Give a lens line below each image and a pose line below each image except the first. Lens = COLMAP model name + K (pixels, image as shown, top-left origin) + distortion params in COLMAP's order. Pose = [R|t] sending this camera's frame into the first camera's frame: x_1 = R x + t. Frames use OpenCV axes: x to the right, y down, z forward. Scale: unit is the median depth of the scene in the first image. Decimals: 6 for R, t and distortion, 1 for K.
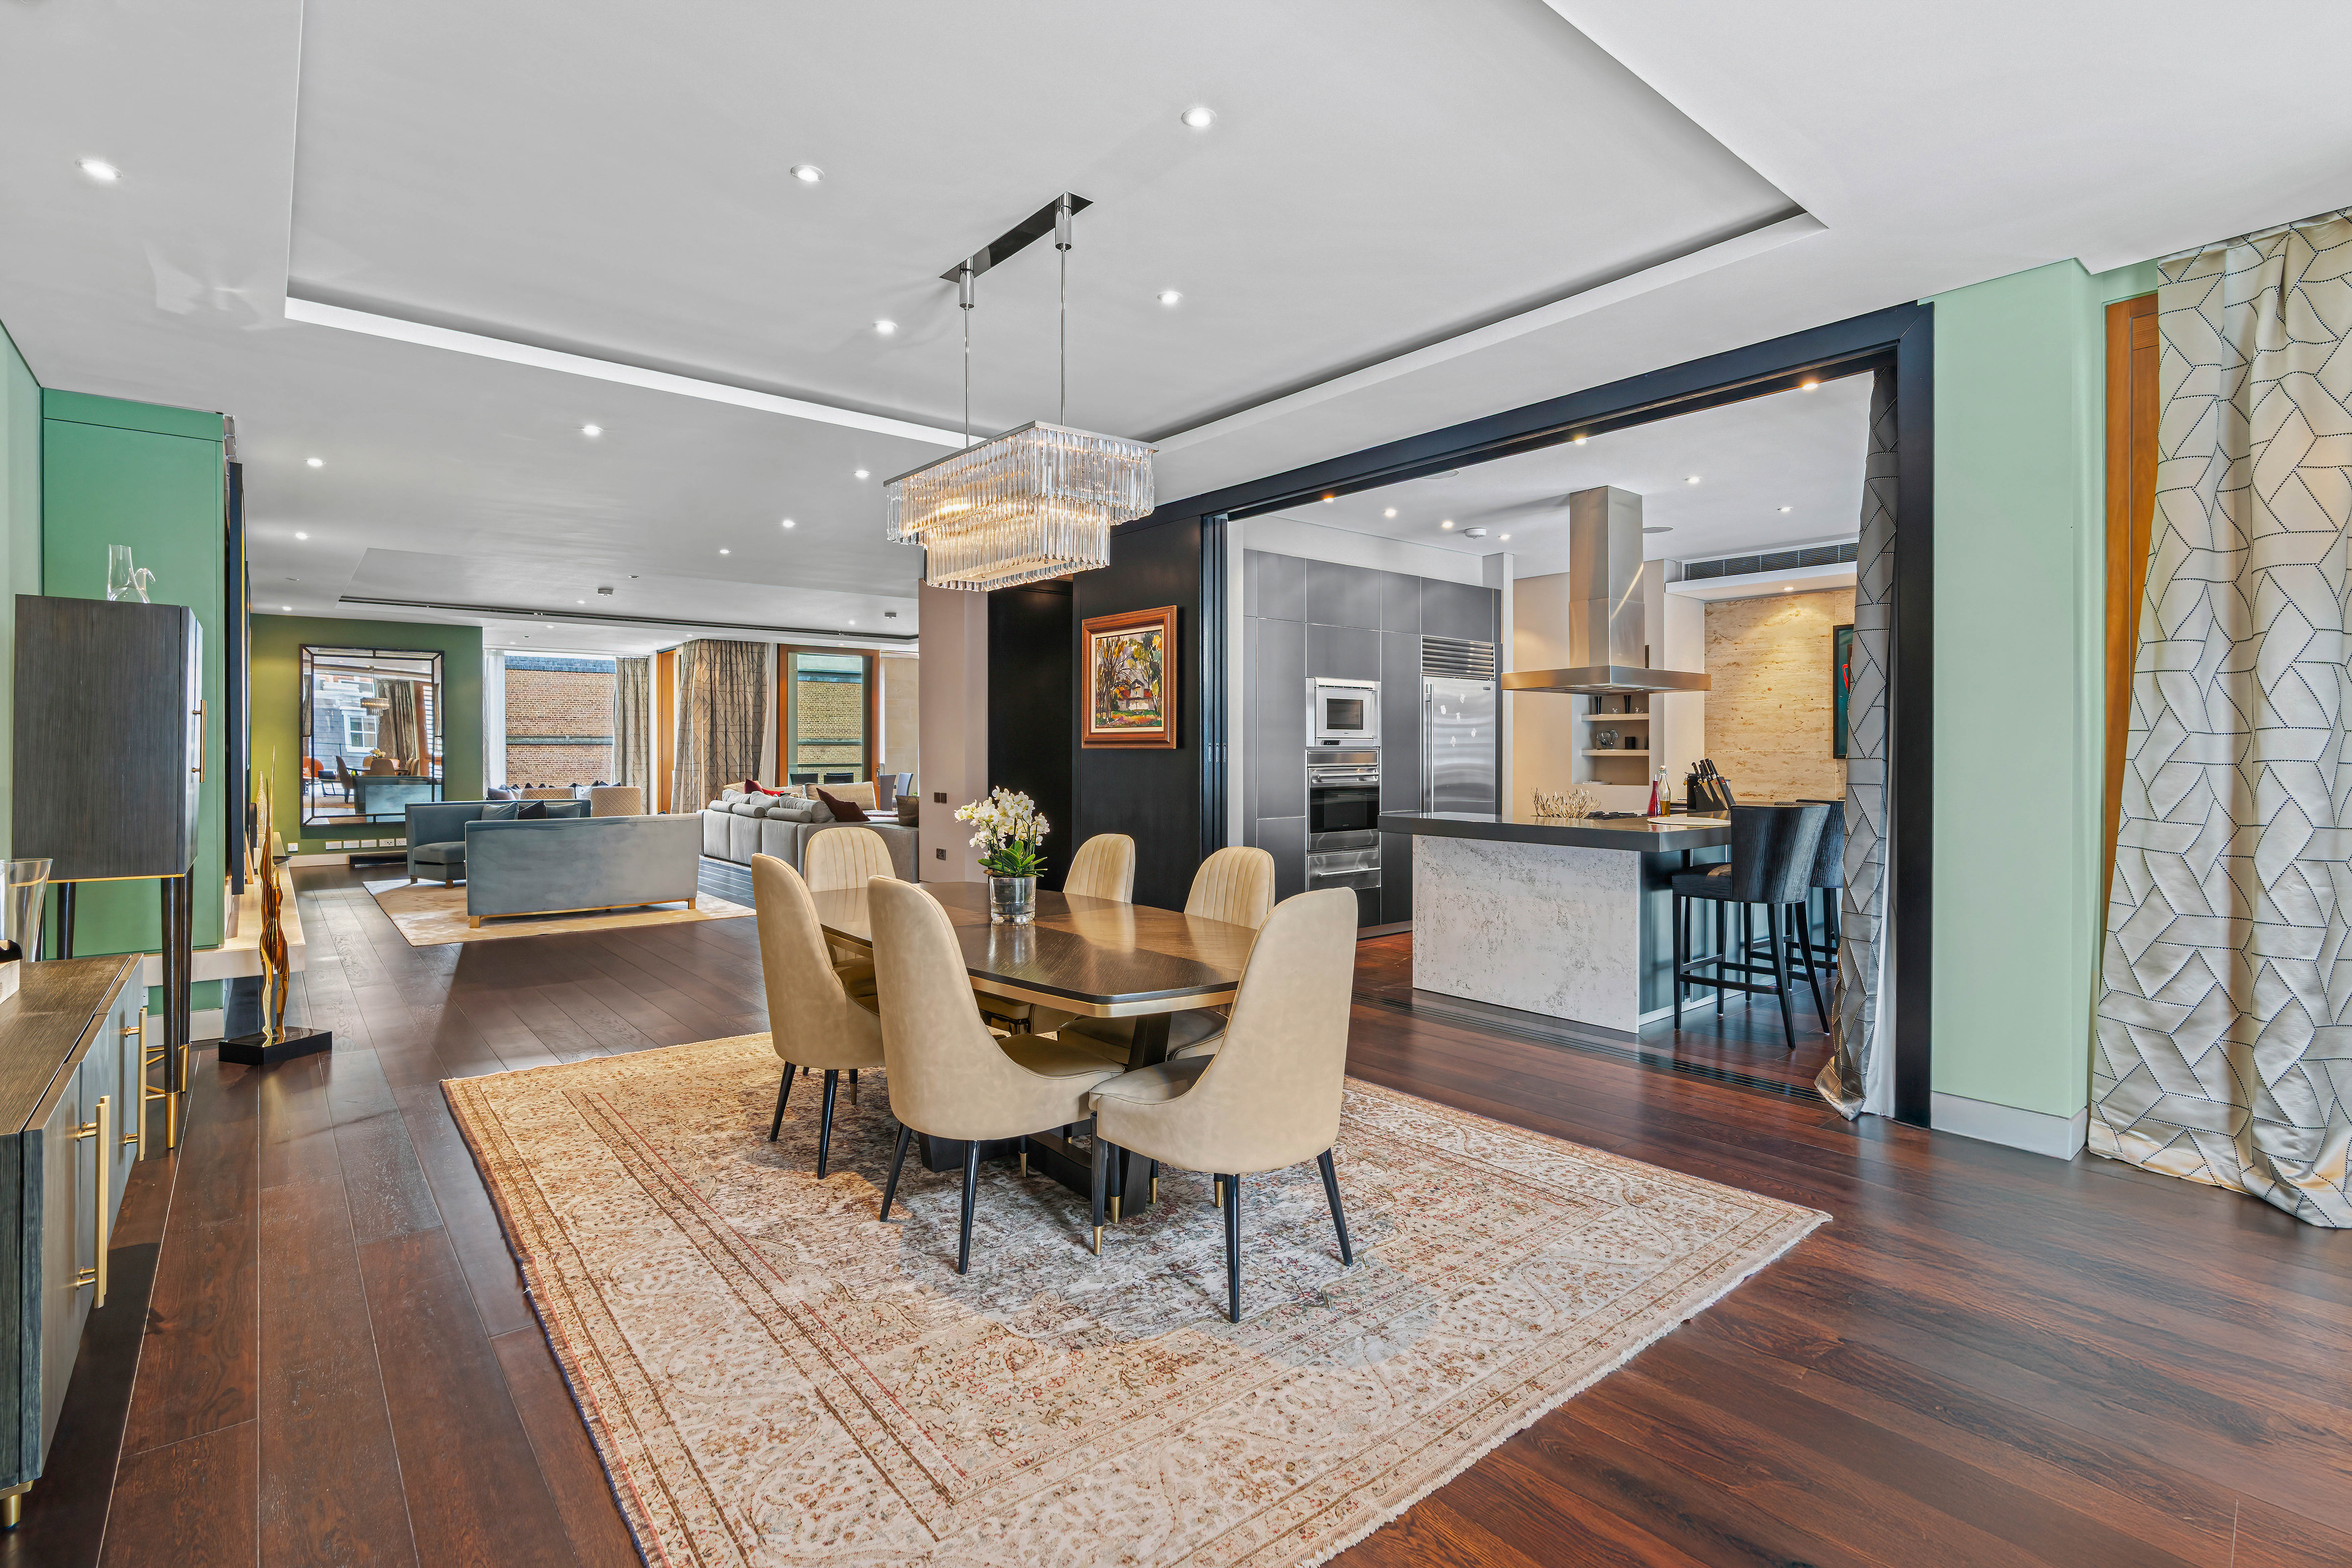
lens RADIAL K [[1103.3, 0, 1175.2], [0, 1103.3, 749.2], [0, 0, 1]] dist [0.000519, -0.000006]
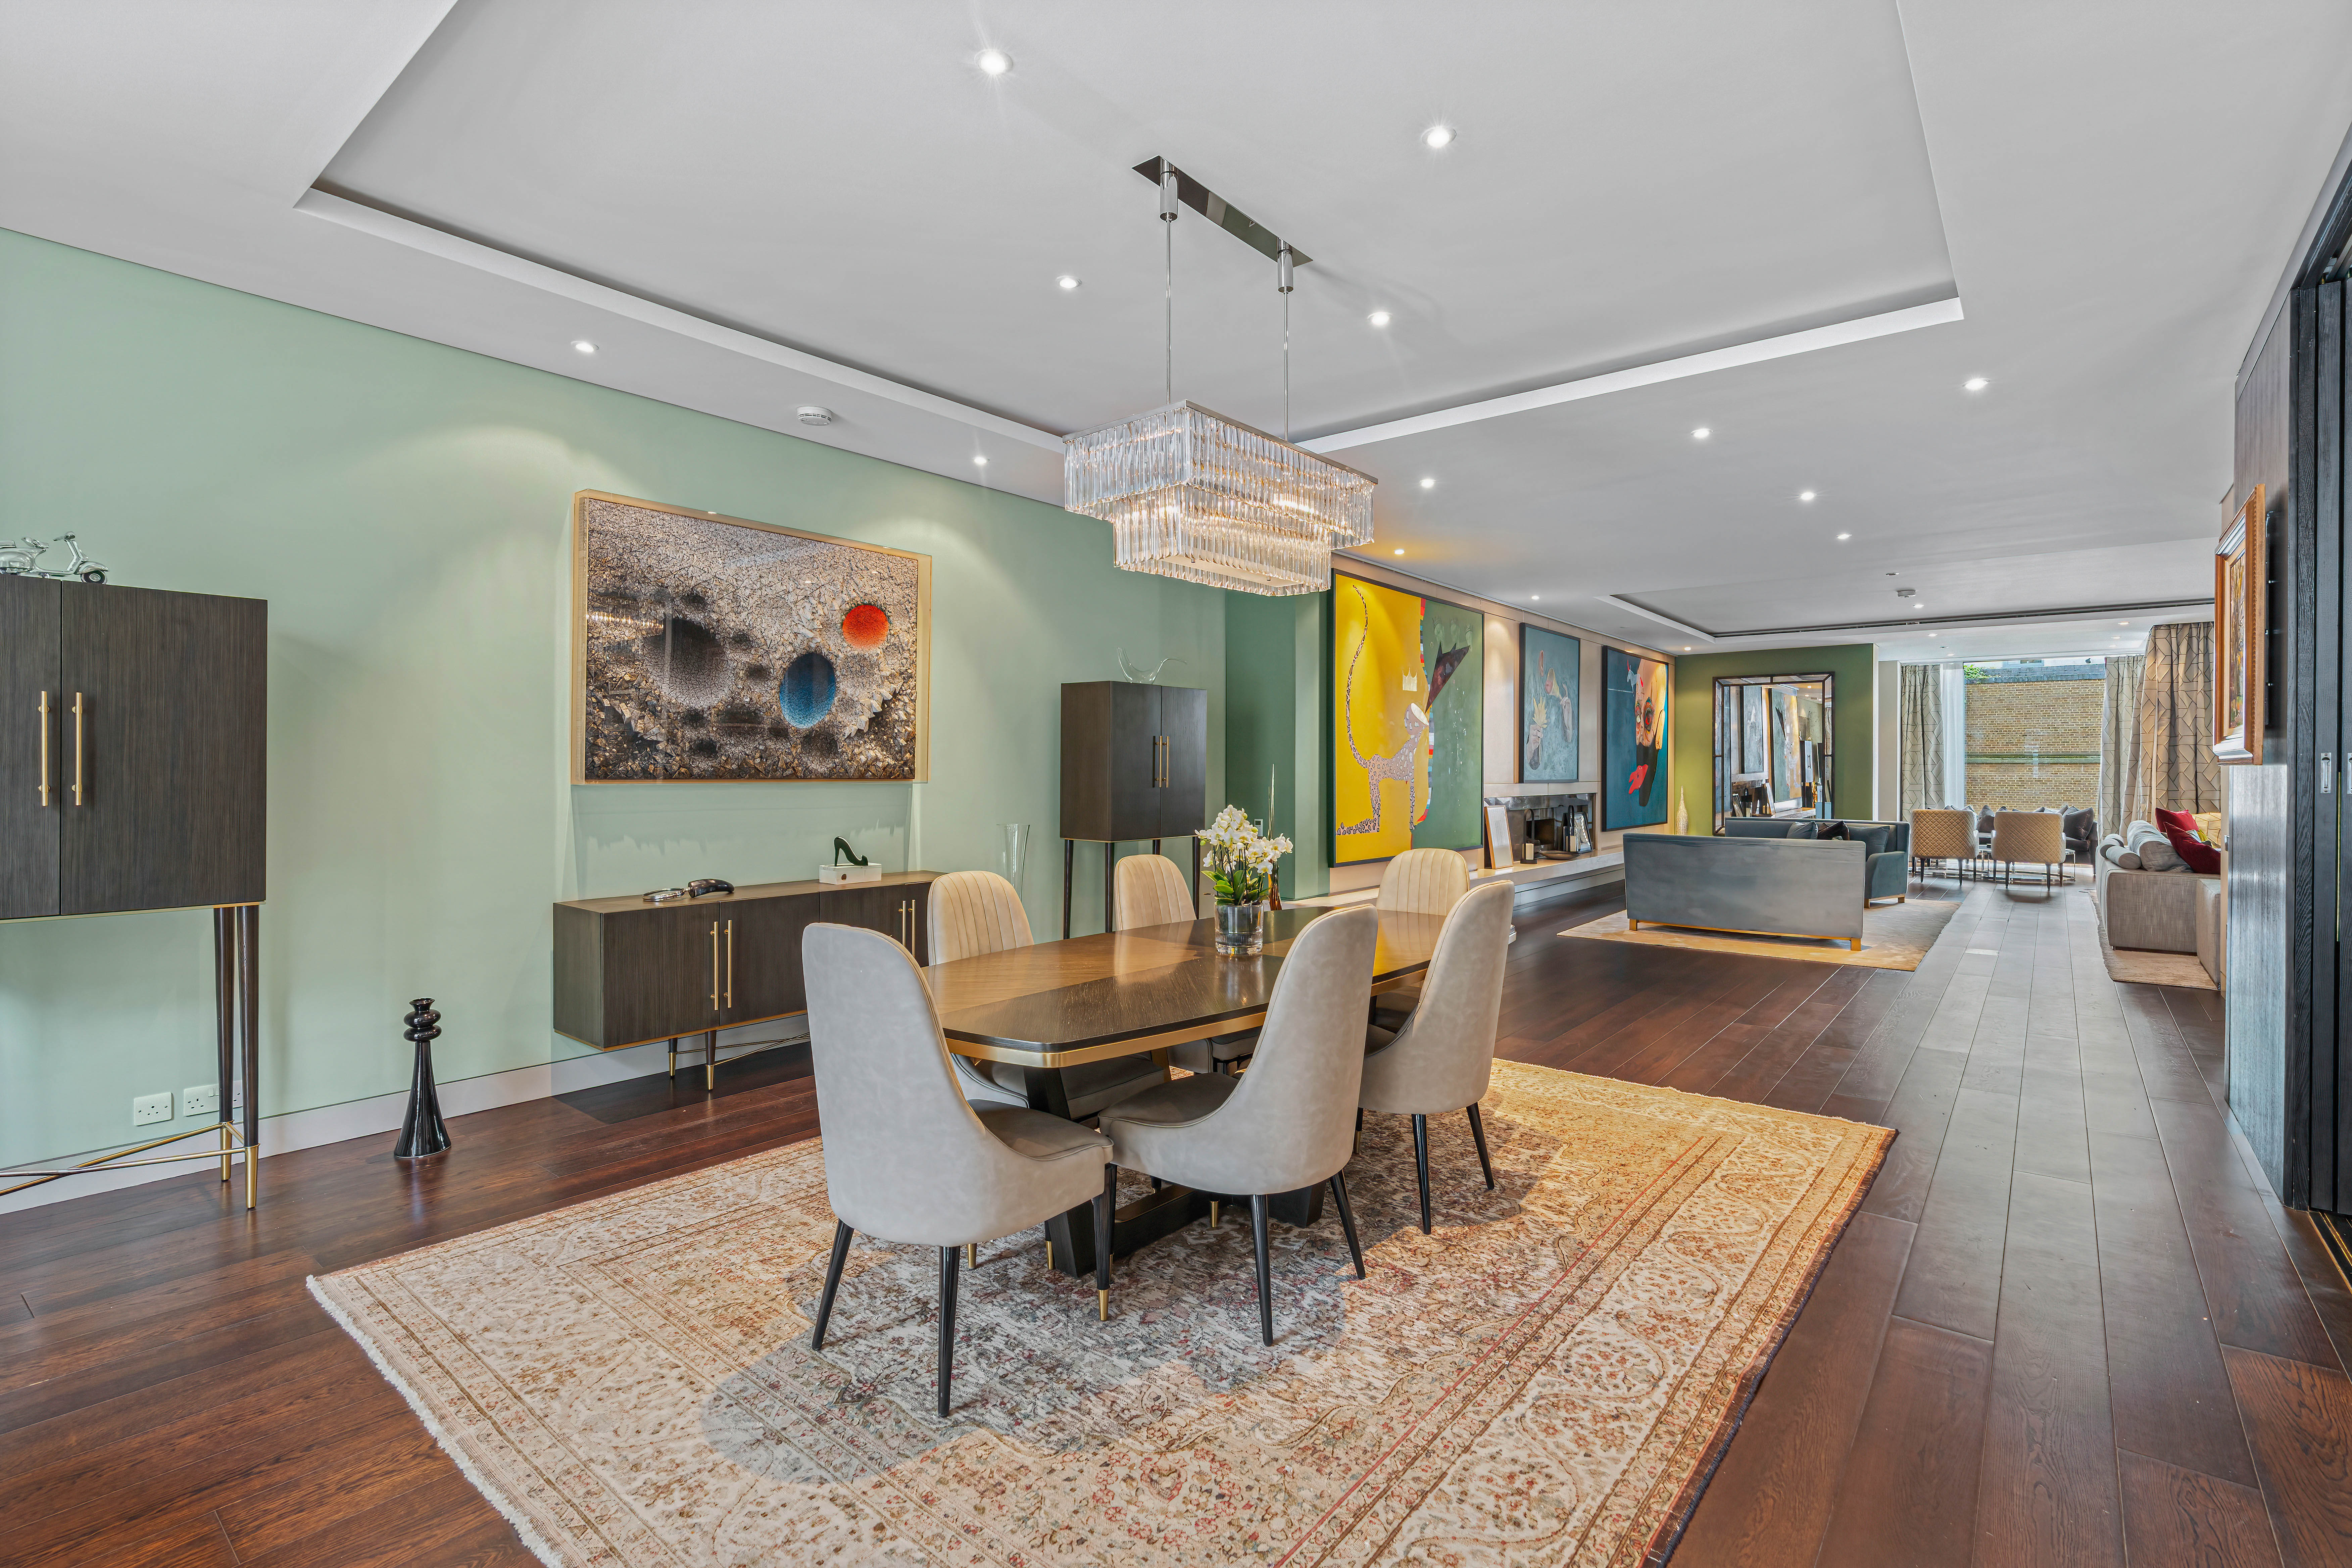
lens RADIAL K [[1079.0, 0, 1180.1], [0, 1079.0, 772.1], [0, 0, 1]] dist [-0.004008, 0.000153]
pose [[0.196610, 0.003949, -0.980474, 0.825459], [-0.001400, 0.999992, 0.003747, 0.003828], [0.980481, 0.000636, 0.196614, 0.887032]]
